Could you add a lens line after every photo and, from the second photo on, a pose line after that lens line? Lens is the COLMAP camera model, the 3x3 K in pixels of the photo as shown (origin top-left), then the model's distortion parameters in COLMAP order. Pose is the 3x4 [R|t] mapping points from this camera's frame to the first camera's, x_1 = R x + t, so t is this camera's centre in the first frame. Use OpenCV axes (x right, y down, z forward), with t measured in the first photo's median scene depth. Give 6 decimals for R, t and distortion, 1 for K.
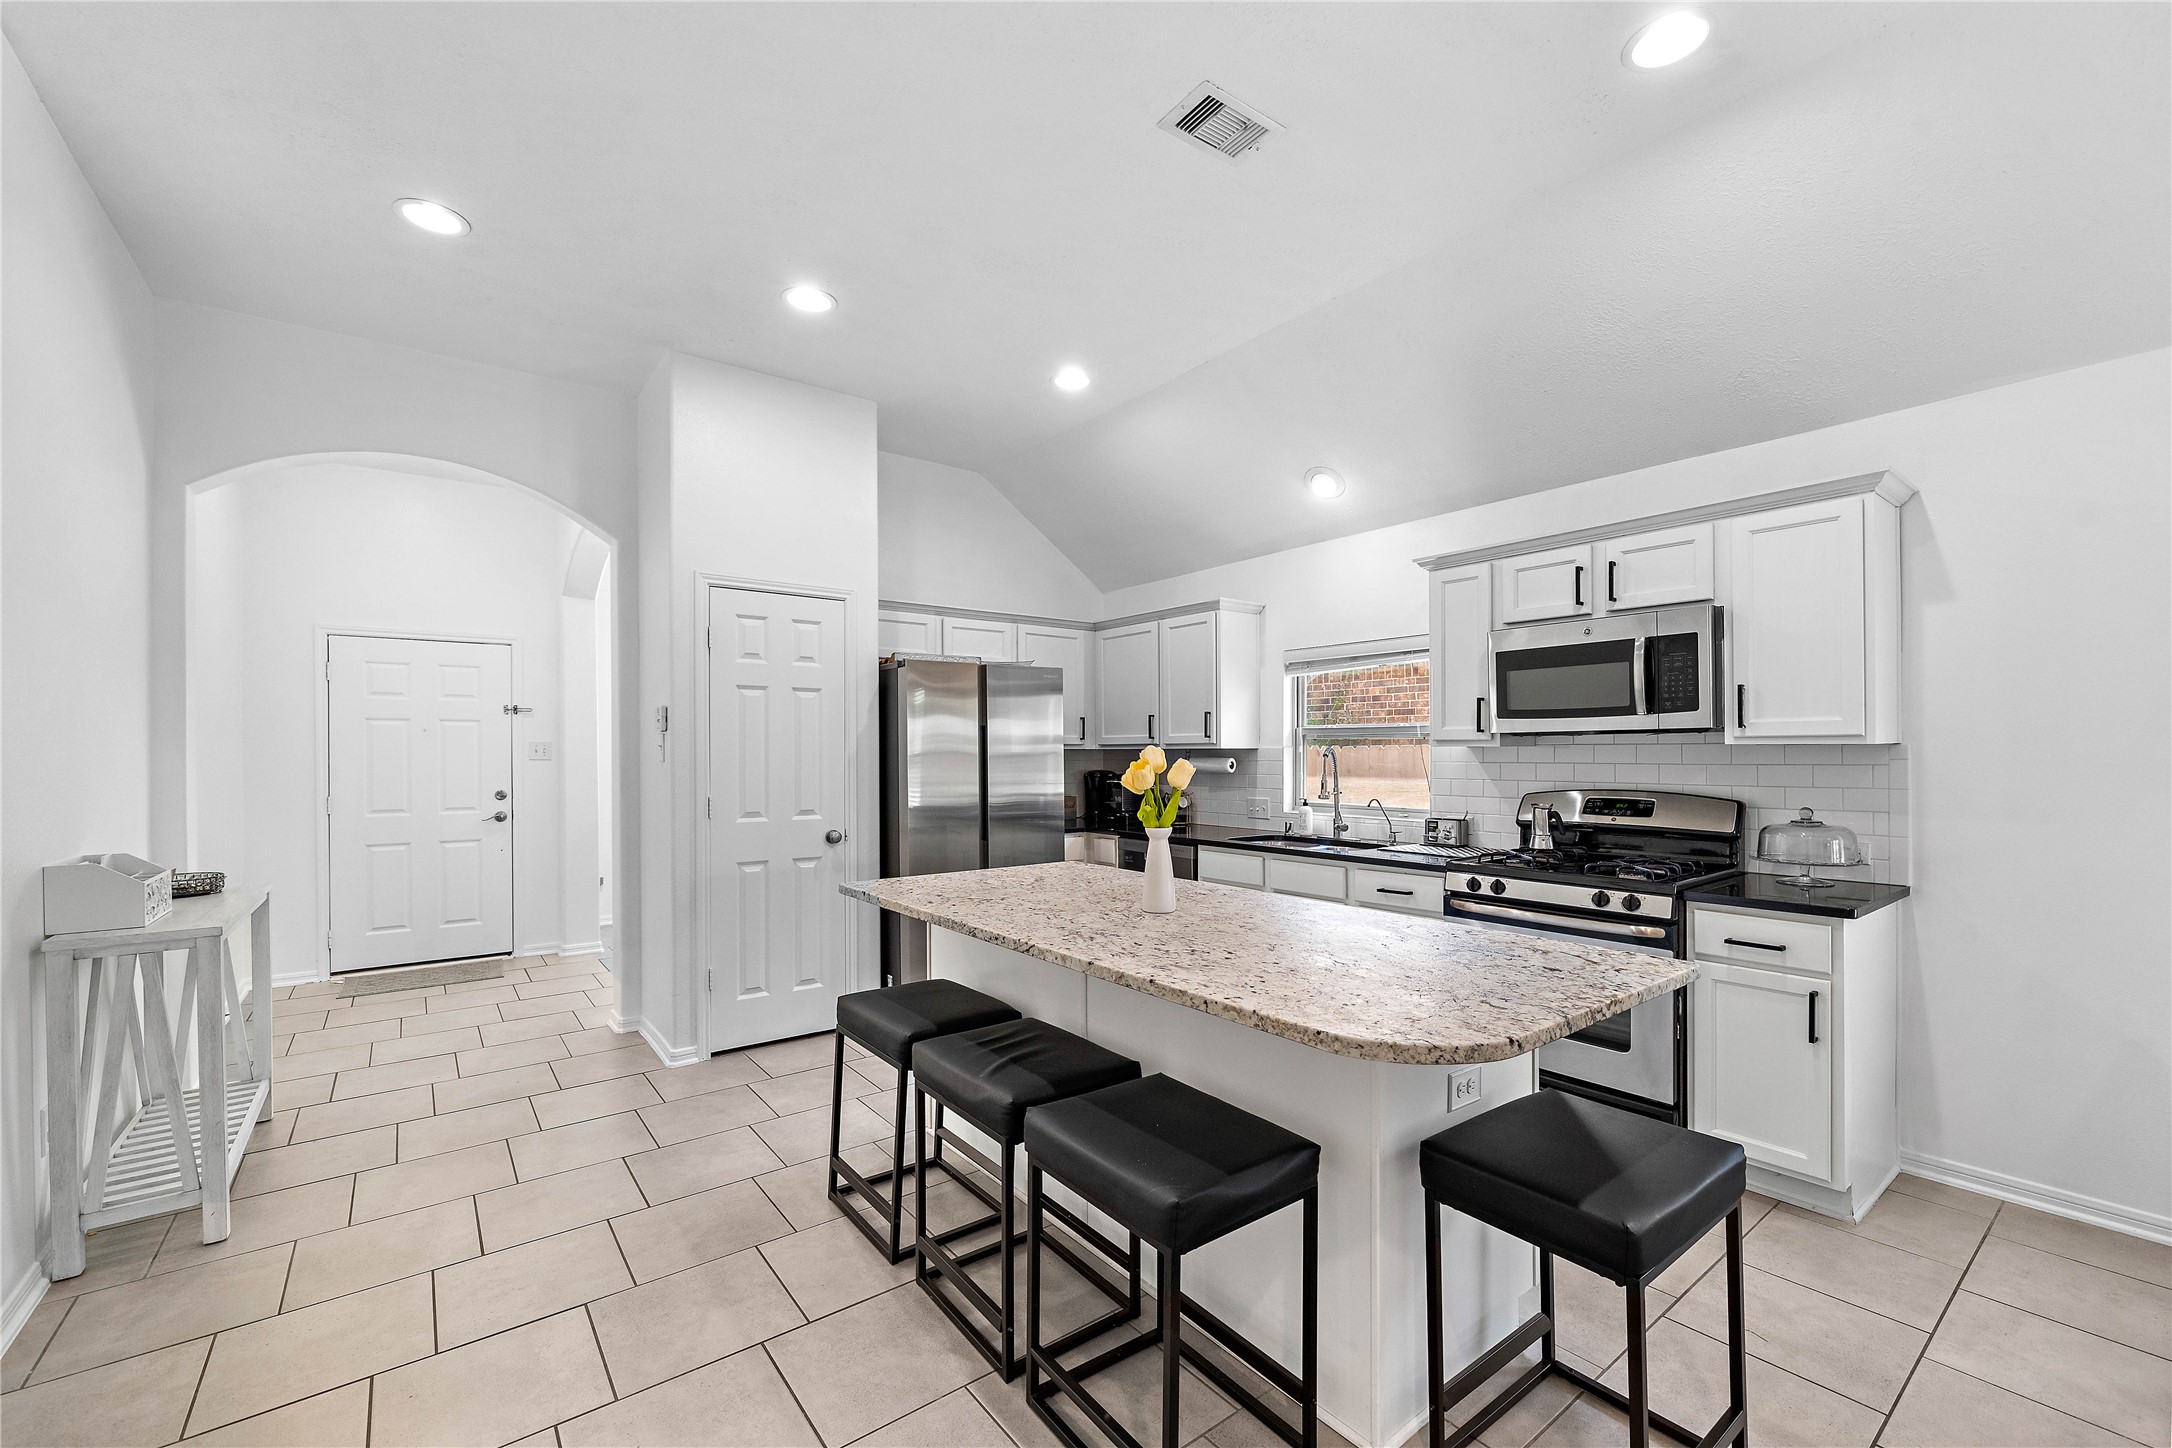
lens RADIAL K [[891.3, 0, 1089.5], [0, 891.3, 756.8], [0, 0, 1]] dist [-0.002663, 0.000010]
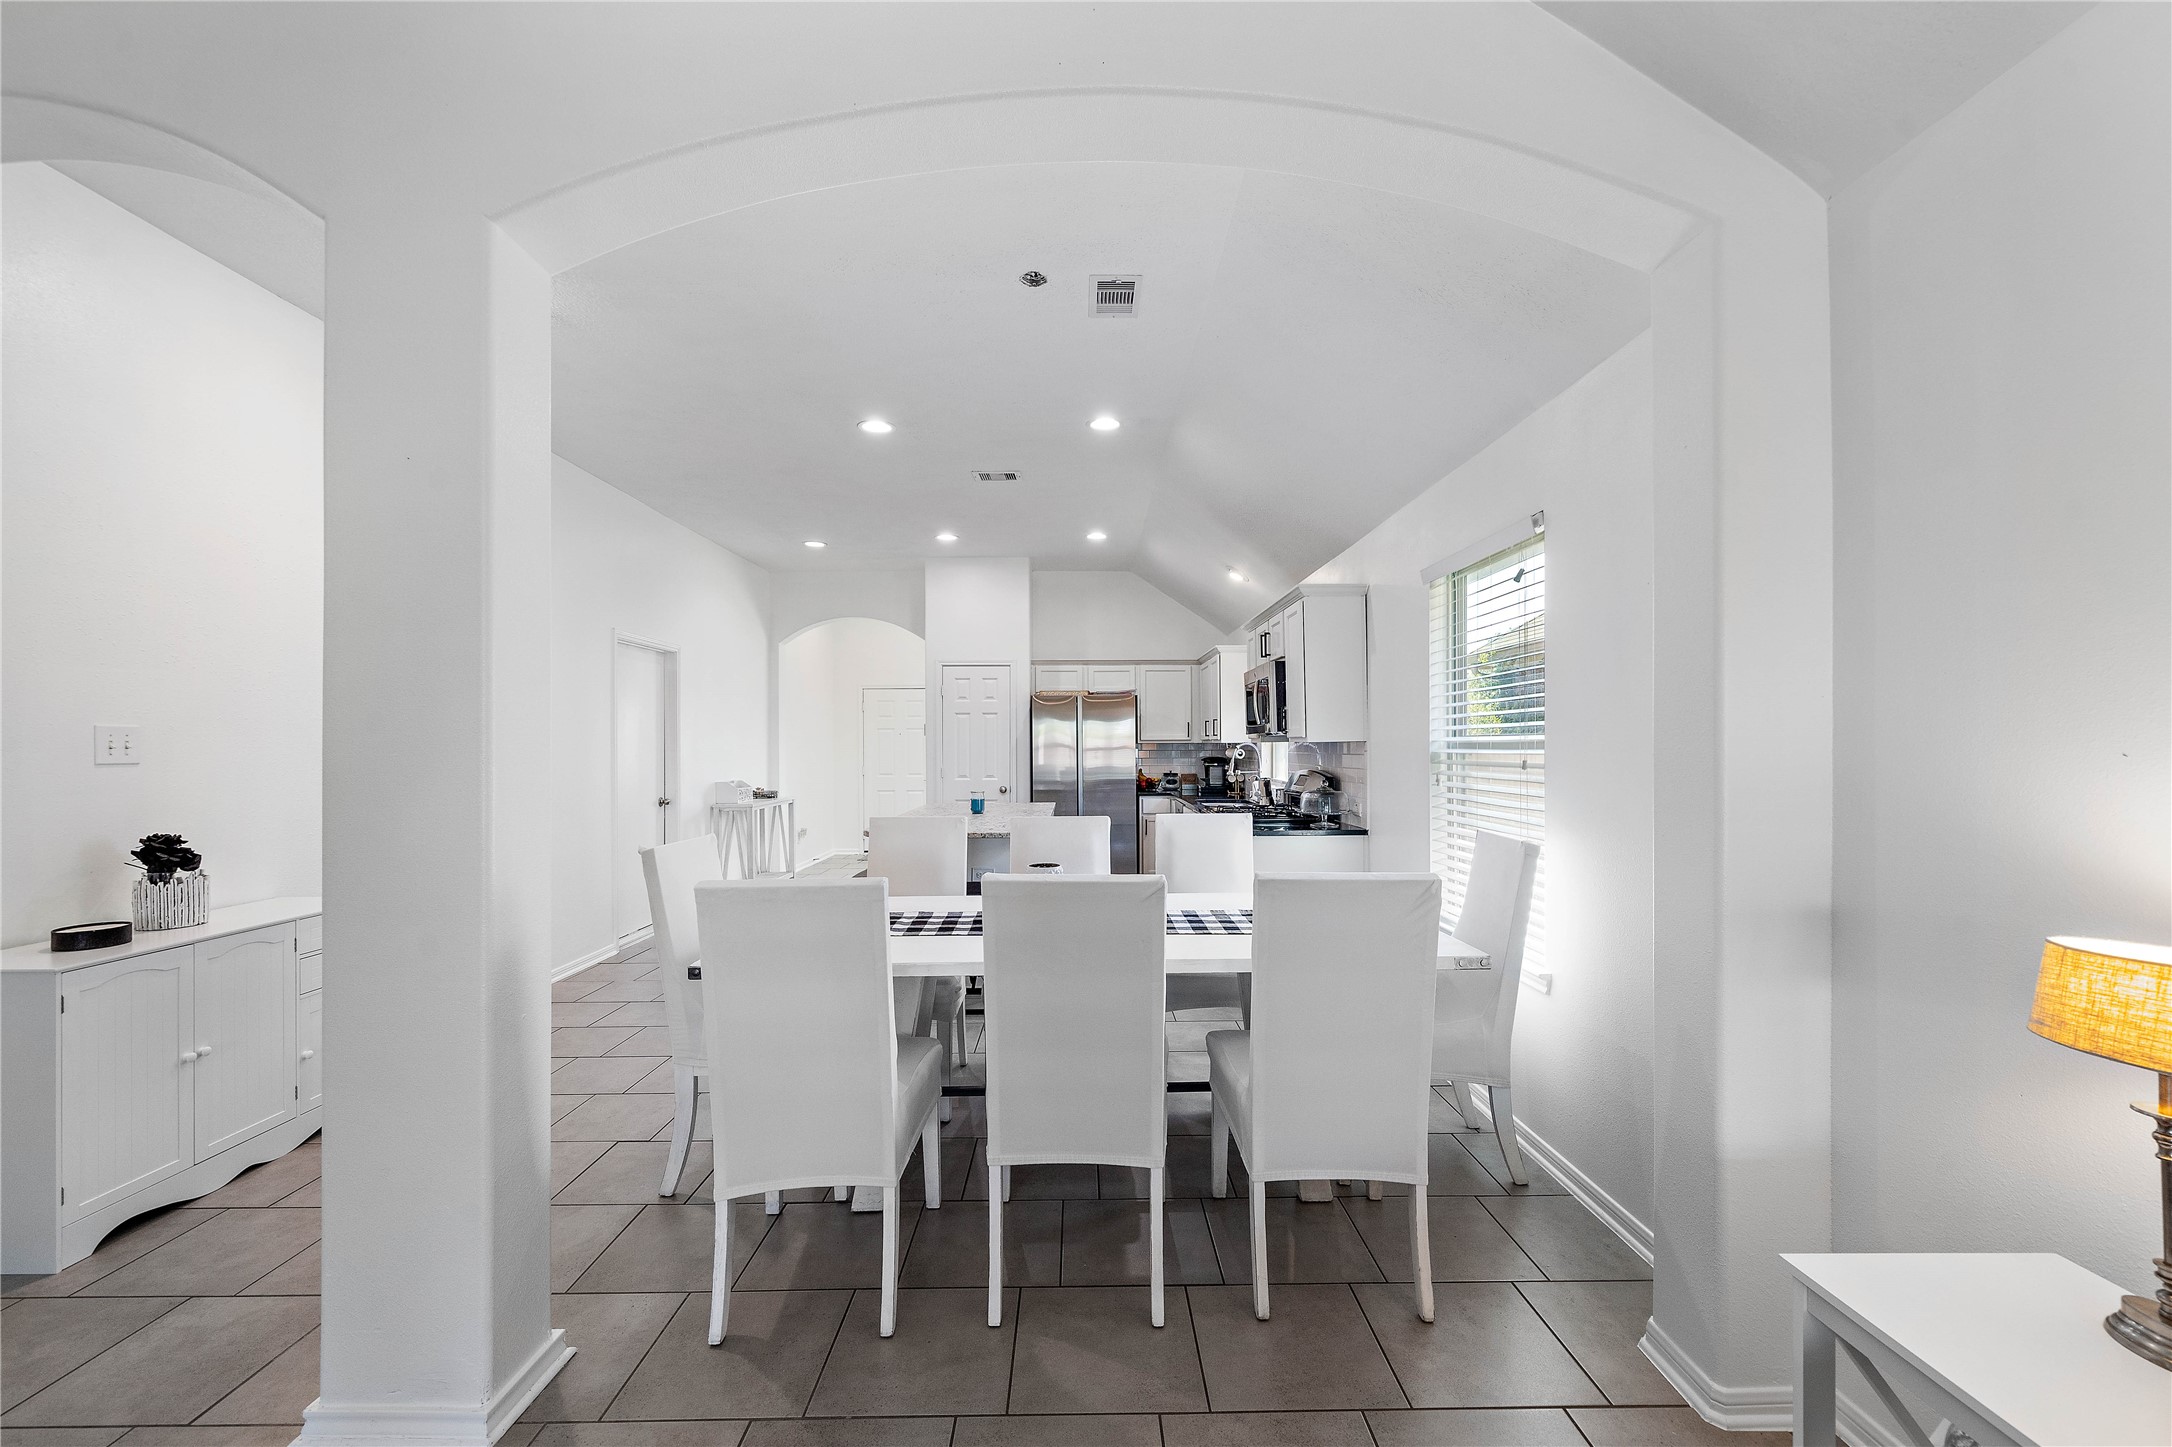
lens RADIAL K [[854.3, 0, 1086.0], [0, 854.3, 723.5], [0, 0, 1]] dist [-0.000639, 0.000184]
pose [[0.799479, -0.014887, -0.600510, 1.014244], [-0.001334, 0.999646, -0.026557, -0.003722], [0.600693, 0.022033, 0.799176, -0.384595]]
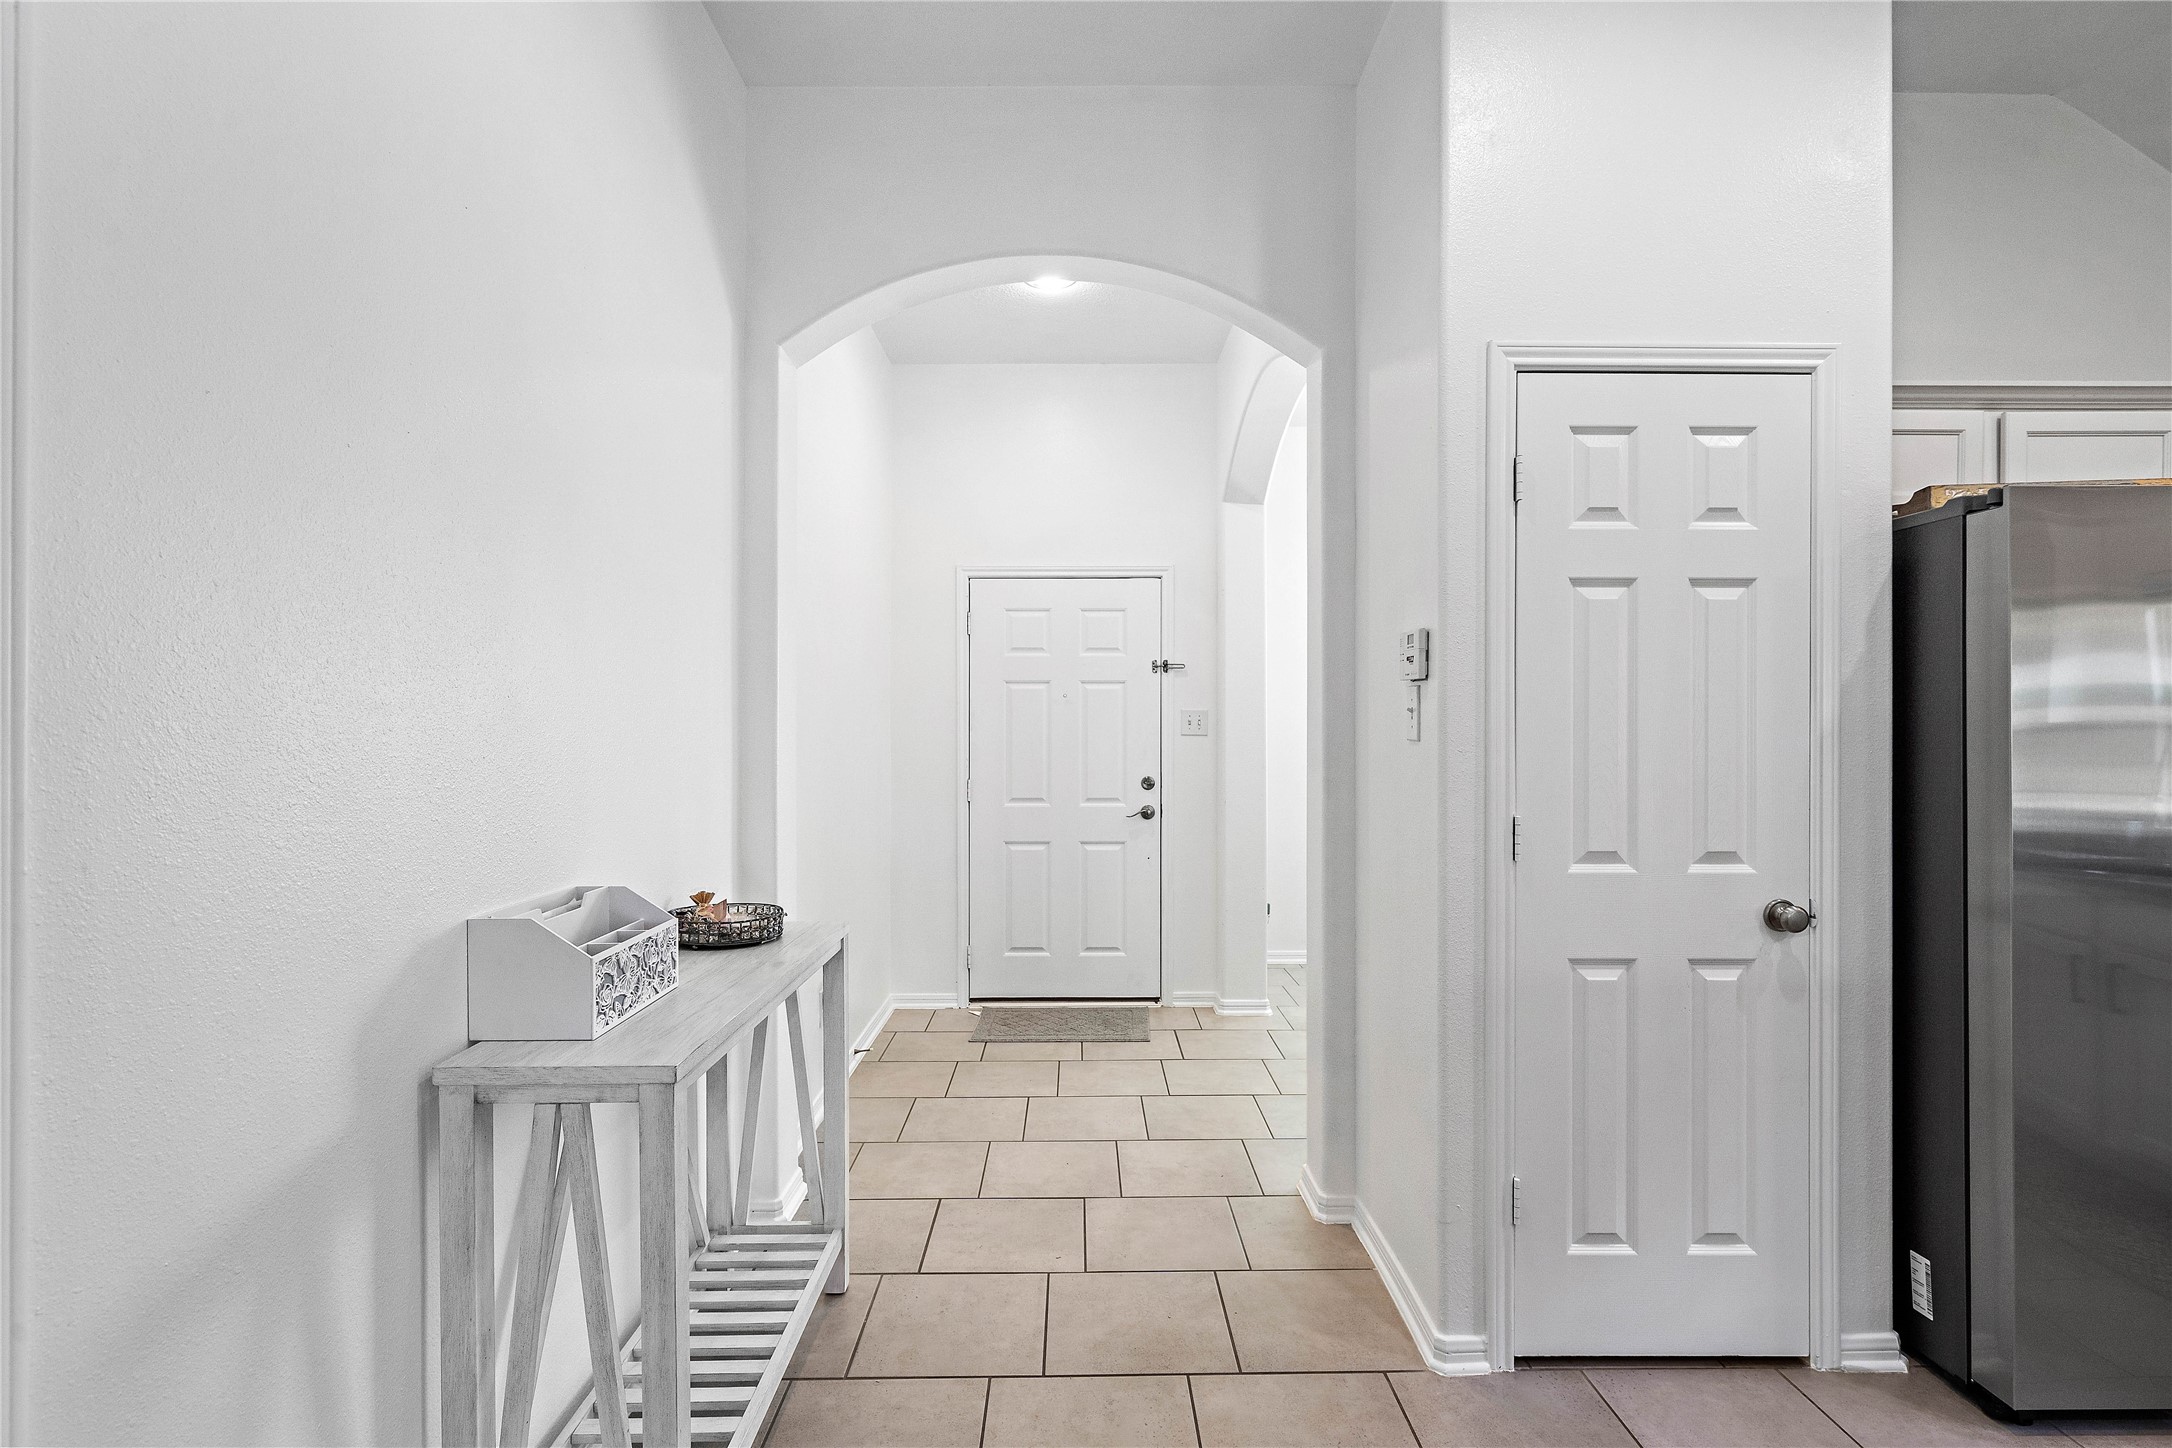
lens RADIAL K [[1030.8, 0, 1094.0], [0, 1030.8, 730.7], [0, 0, 1]] dist [0.002279, 0.000098]
pose [[0.803155, 0.003900, -0.595758, -0.272350], [-0.005163, 0.999987, -0.000414, 0.000835], [0.595748, 0.003409, 0.803164, 0.414895]]
